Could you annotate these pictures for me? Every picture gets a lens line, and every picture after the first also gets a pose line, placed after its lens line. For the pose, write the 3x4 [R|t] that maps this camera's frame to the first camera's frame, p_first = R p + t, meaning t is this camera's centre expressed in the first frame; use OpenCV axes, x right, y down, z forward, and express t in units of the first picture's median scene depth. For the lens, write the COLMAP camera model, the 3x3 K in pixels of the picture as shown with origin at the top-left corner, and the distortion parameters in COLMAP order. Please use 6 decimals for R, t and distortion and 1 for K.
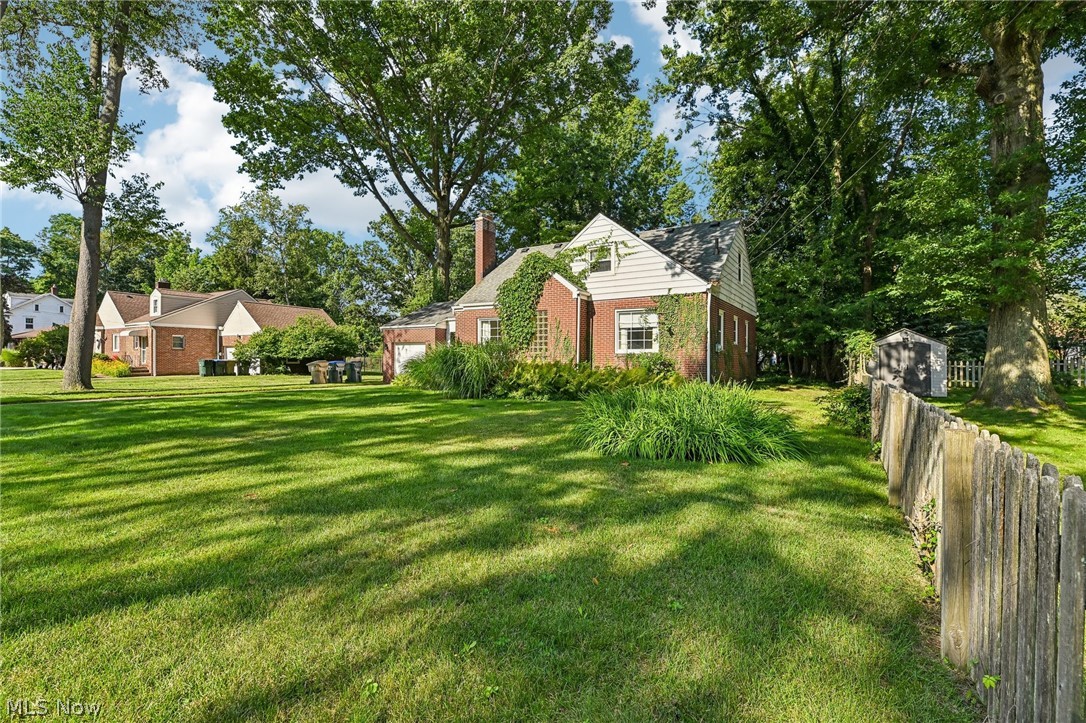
lens RADIAL K [[477.0, 0, 543.6], [0, 477.0, 372.1], [0, 0, 1]] dist [-0.003476, -0.000536]
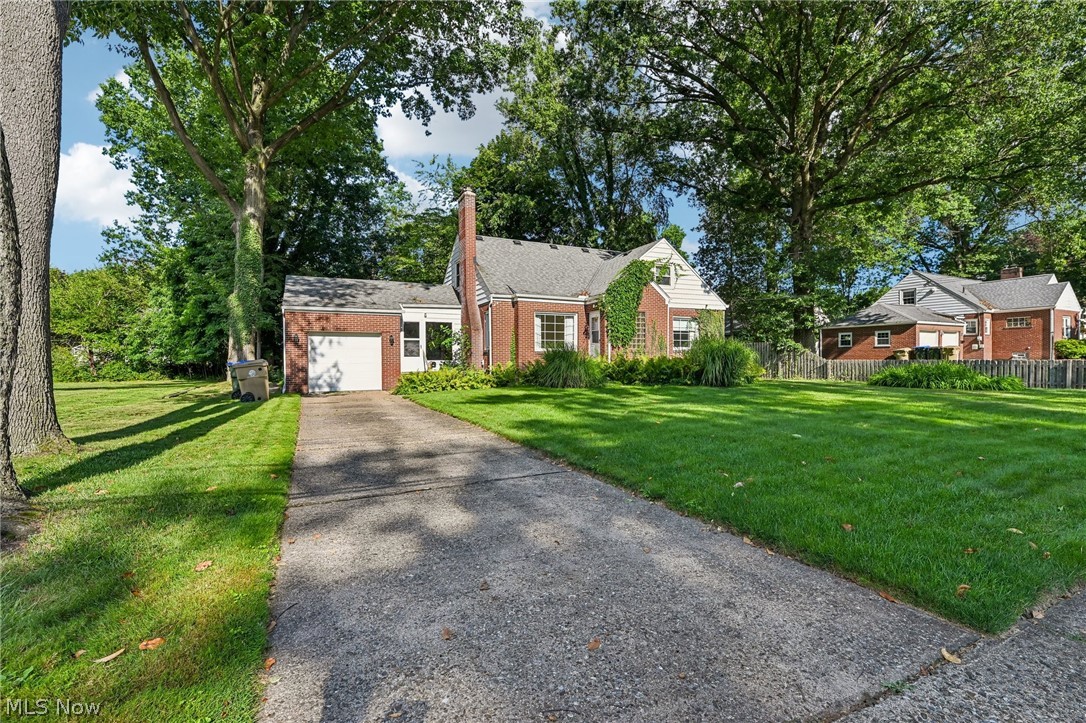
lens RADIAL K [[487.6, 0, 543.0], [0, 487.6, 361.5], [0, 0, 1]] dist [0.001196, 0.000092]
pose [[0.535496, -0.005685, 0.844519, -1.112621], [0.030152, 0.999469, -0.012390, -0.003760], [-0.844000, 0.032098, 0.535382, 0.582505]]
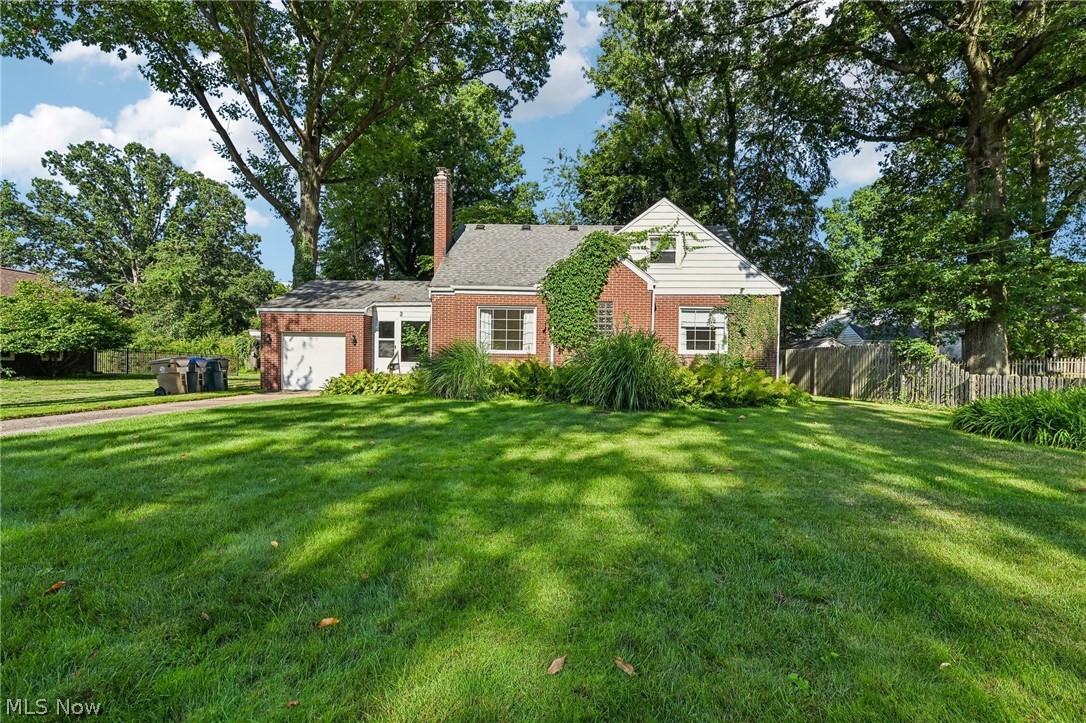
lens RADIAL K [[485.7, 0, 547.9], [0, 485.7, 370.7], [0, 0, 1]] dist [0.000125, -0.000160]
pose [[0.870799, 0.003521, 0.491626, -0.512150], [-0.000942, 0.999984, -0.005495, -0.002565], [-0.491638, 0.004322, 0.870789, 0.307055]]
